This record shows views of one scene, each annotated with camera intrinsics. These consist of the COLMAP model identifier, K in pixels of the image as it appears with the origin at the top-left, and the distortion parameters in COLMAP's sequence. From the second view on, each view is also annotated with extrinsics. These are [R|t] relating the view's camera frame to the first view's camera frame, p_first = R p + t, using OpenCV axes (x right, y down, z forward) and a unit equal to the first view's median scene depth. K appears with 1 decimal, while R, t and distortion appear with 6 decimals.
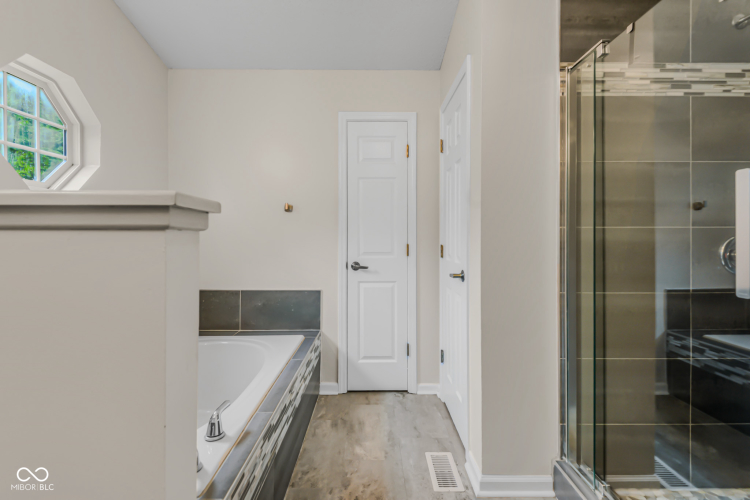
lens RADIAL K [[352.1, 0, 372.5], [0, 352.1, 243.3], [0, 0, 1]] dist [0.001832, -0.000358]
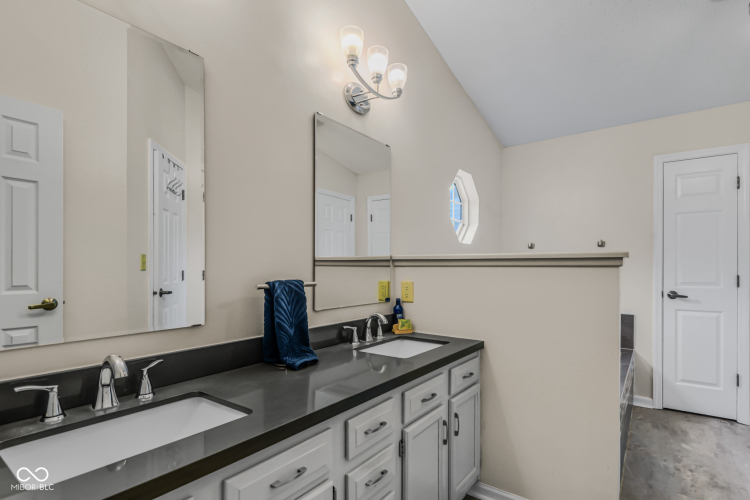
lens RADIAL K [[382.6, 0, 375.5], [0, 382.6, 271.3], [0, 0, 1]] dist [-0.003758, -0.000956]
pose [[0.805407, 0.003532, -0.592711, -0.090577], [-0.006655, 0.999973, -0.003085, 0.001502], [0.592685, 0.006430, 0.805409, -0.500393]]
